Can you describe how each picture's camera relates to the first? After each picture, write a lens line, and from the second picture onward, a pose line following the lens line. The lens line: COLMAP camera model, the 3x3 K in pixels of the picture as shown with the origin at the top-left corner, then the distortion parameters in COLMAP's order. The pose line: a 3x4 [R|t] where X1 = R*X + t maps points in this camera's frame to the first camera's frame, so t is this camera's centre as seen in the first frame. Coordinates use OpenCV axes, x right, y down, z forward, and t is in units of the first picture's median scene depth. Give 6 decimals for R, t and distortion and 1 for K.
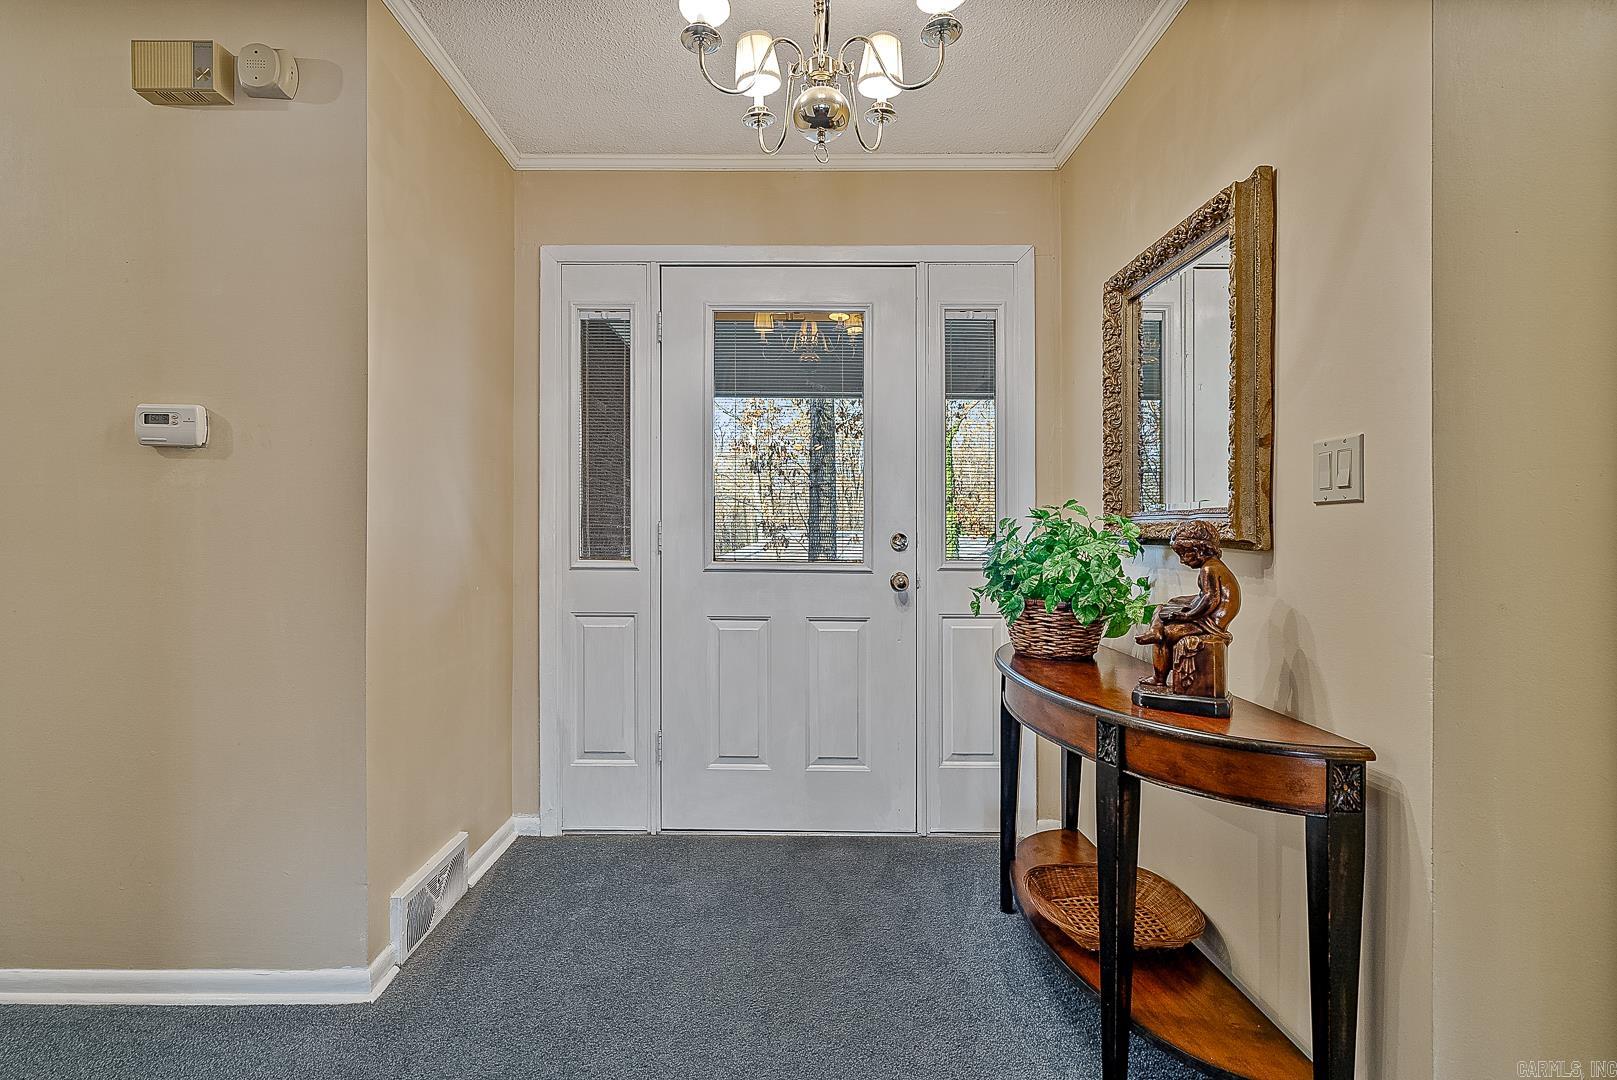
lens RADIAL K [[740.4, 0, 798.9], [0, 740.4, 535.0], [0, 0, 1]] dist [-0.011300, 0.003934]
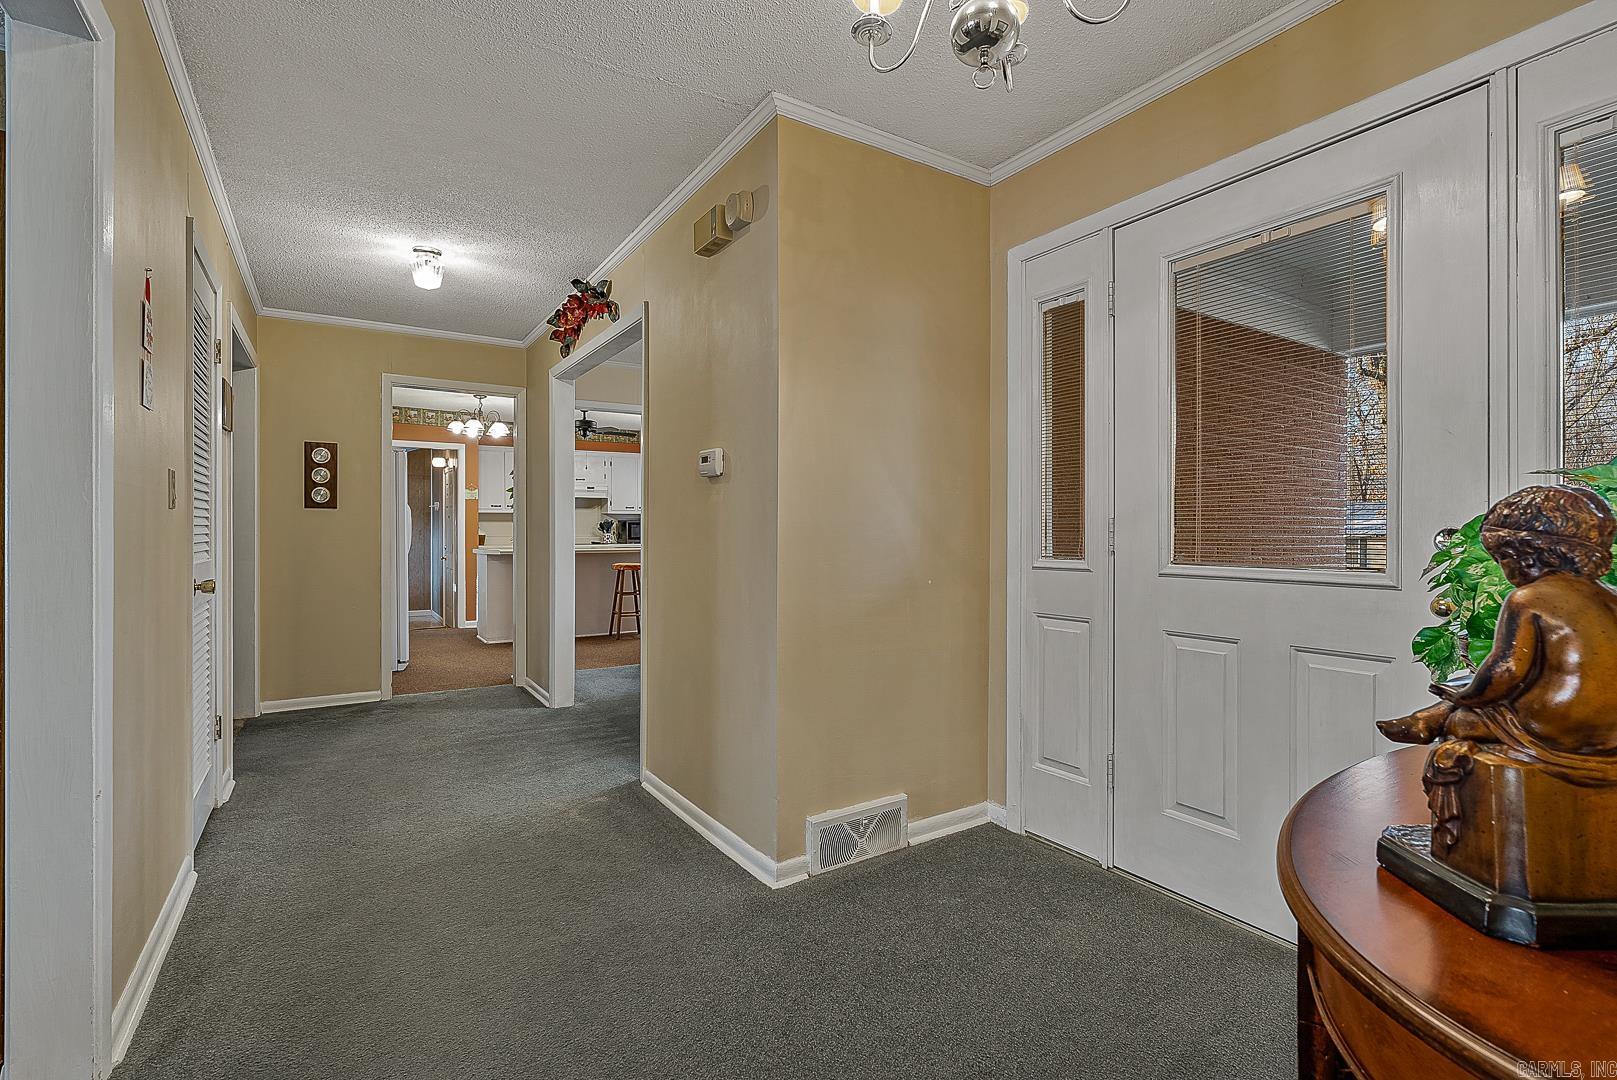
lens RADIAL K [[740.4, 0, 809.5], [0, 740.4, 536.9], [0, 0, 1]] dist [-0.011300, 0.003934]
pose [[0.545324, -0.002956, -0.838220, 0.358699], [0.001888, 0.999996, -0.002298, 0.005893], [0.838223, -0.000330, 0.545327, 0.213690]]
